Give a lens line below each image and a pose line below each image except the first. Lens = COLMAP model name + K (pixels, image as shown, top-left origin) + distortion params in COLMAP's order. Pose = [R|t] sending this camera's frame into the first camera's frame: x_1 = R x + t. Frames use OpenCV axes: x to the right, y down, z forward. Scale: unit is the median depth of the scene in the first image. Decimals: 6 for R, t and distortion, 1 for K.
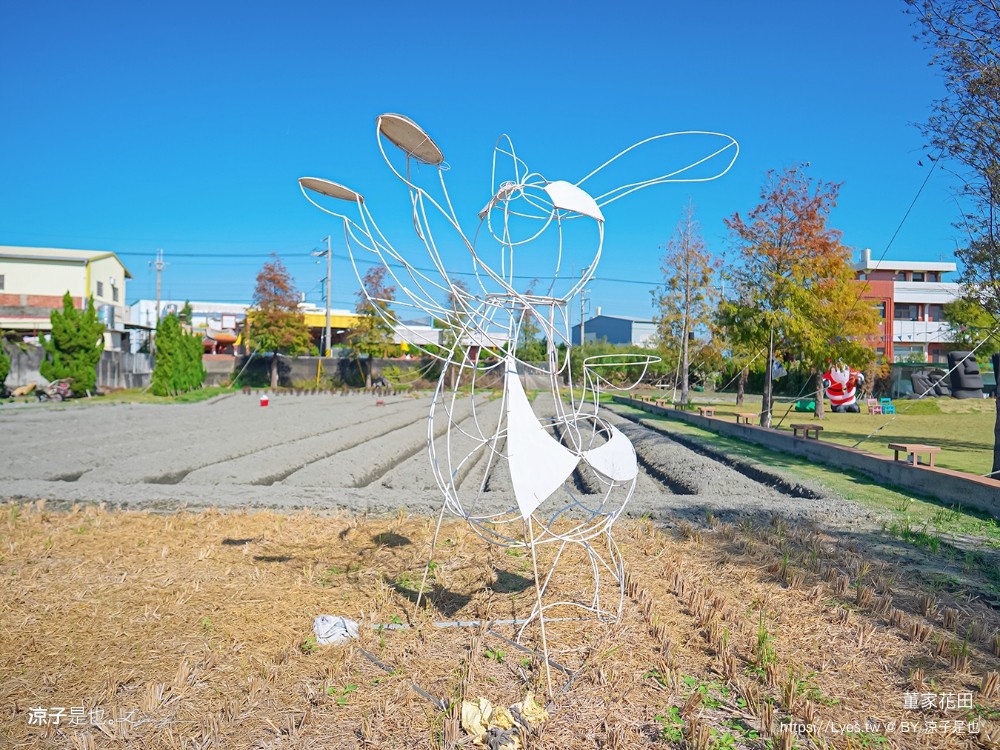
lens RADIAL K [[765.8, 0, 500.0], [0, 765.8, 375.0], [0, 0, 1]] dist [-0.026499, 0.004123]
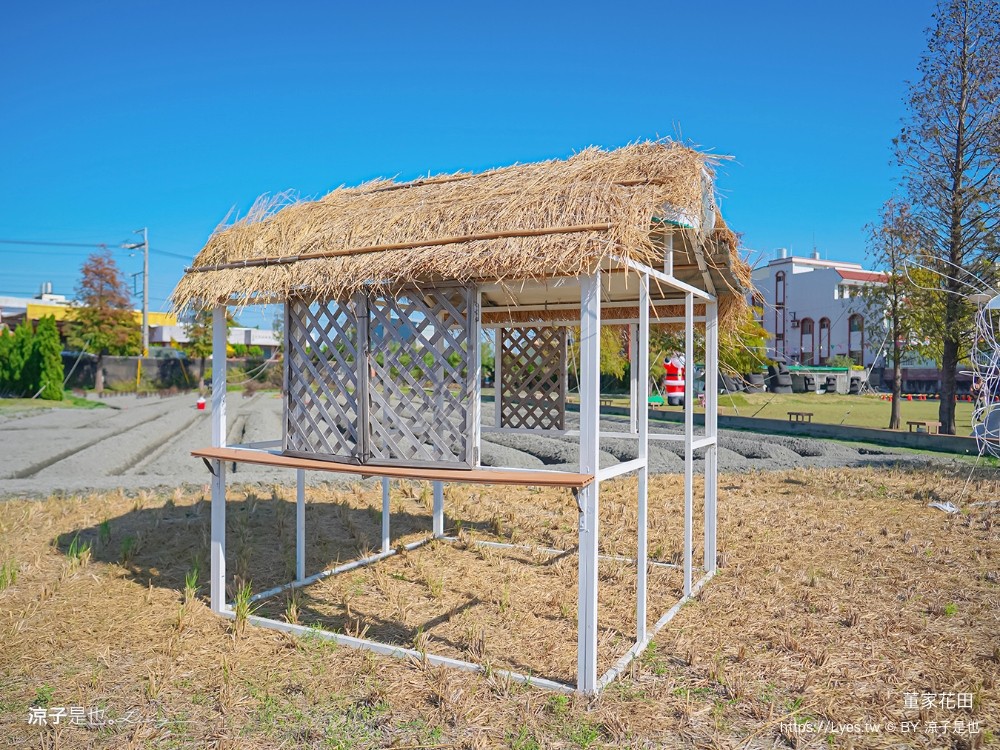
lens RADIAL K [[765.8, 0, 500.0], [0, 765.8, 375.0], [0, 0, 1]] dist [-0.026499, 0.004123]
pose [[0.923364, -0.003242, 0.383912, -0.205156], [0.002490, 0.999994, 0.002456, -0.003093], [-0.383917, -0.001311, 0.923367, -0.034341]]
